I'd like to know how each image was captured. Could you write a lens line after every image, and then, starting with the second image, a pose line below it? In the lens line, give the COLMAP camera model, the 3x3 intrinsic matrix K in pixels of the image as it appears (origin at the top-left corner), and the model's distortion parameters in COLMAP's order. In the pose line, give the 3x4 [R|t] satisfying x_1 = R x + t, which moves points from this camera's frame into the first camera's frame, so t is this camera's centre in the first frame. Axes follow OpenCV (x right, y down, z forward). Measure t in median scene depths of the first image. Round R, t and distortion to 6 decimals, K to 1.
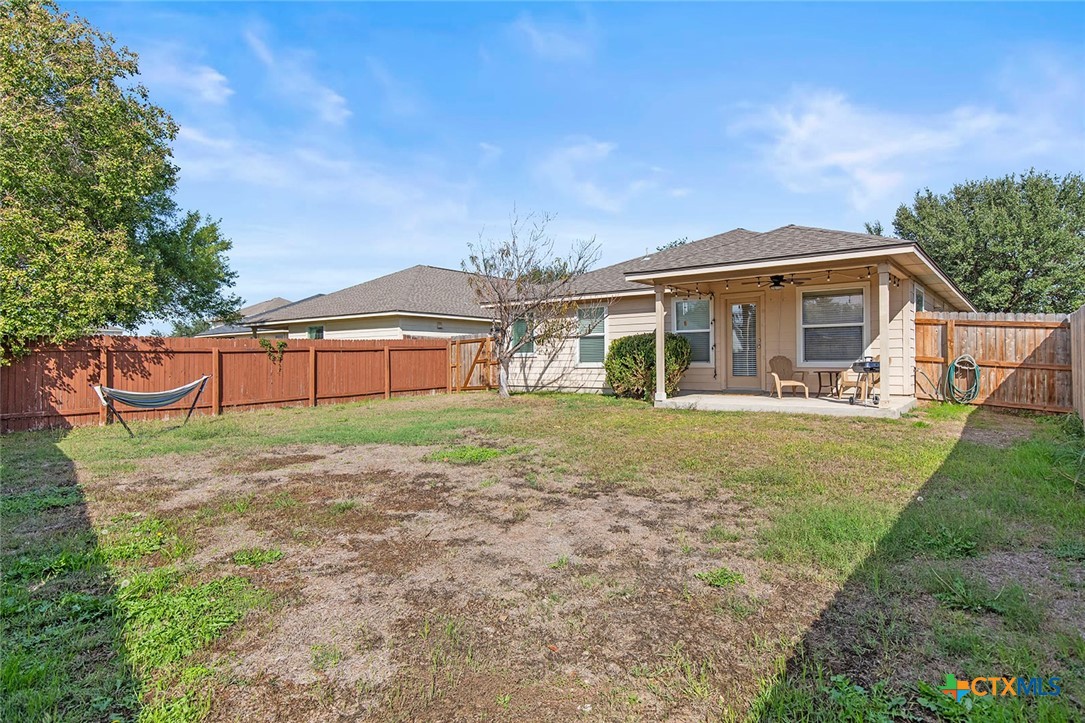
lens RADIAL K [[600.1, 0, 540.6], [0, 600.1, 360.4], [0, 0, 1]] dist [-0.000666, -0.000220]
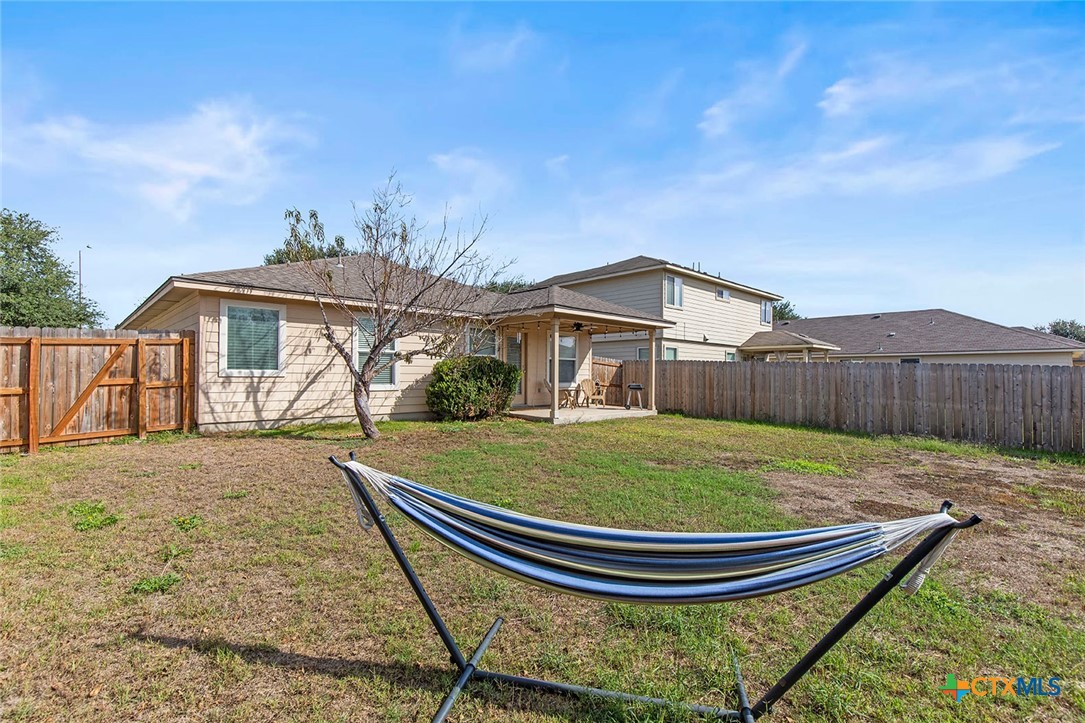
lens RADIAL K [[490.3, 0, 544.8], [0, 490.3, 369.1], [0, 0, 1]] dist [0.003194, -0.000064]
pose [[0.131472, 0.019871, 0.991121, -0.717112], [-0.009687, 0.999777, -0.018759, -0.009525], [-0.991273, -0.007135, 0.131635, 0.857913]]
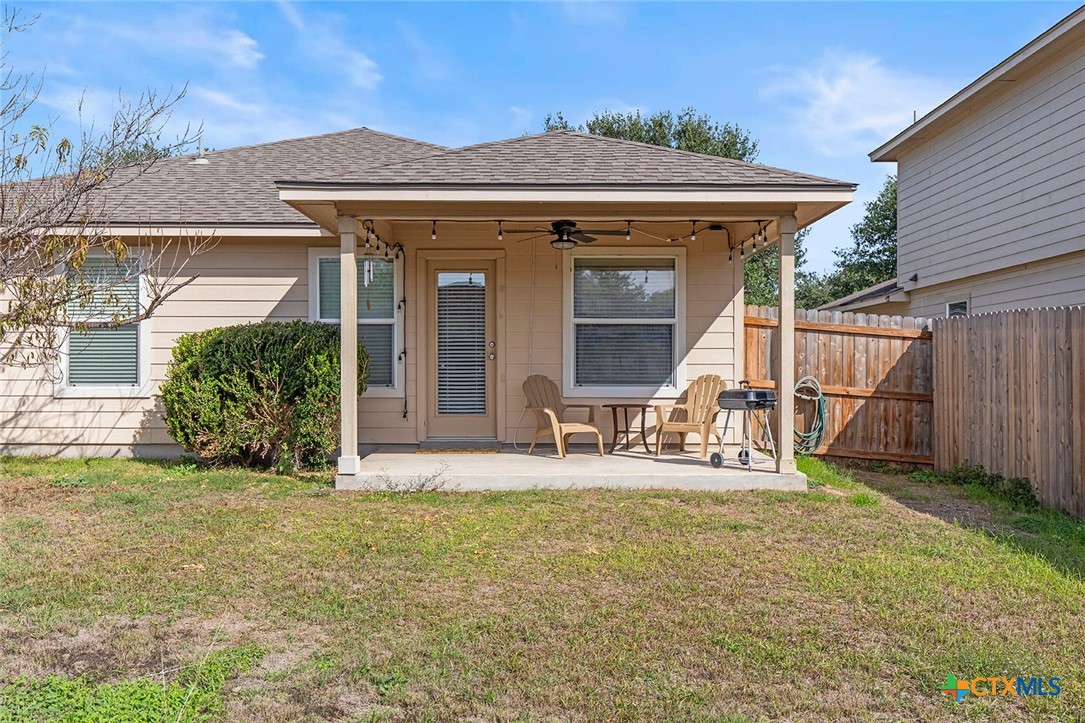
lens RADIAL K [[1040.7, 0, 540.6], [0, 1040.7, 365.5], [0, 0, 1]] dist [0.001677, 0.000000]
pose [[0.783560, 0.011875, 0.621203, -0.166730], [-0.008229, 0.999928, -0.008735, -0.008330], [-0.621262, 0.001733, 0.783601, 0.285618]]
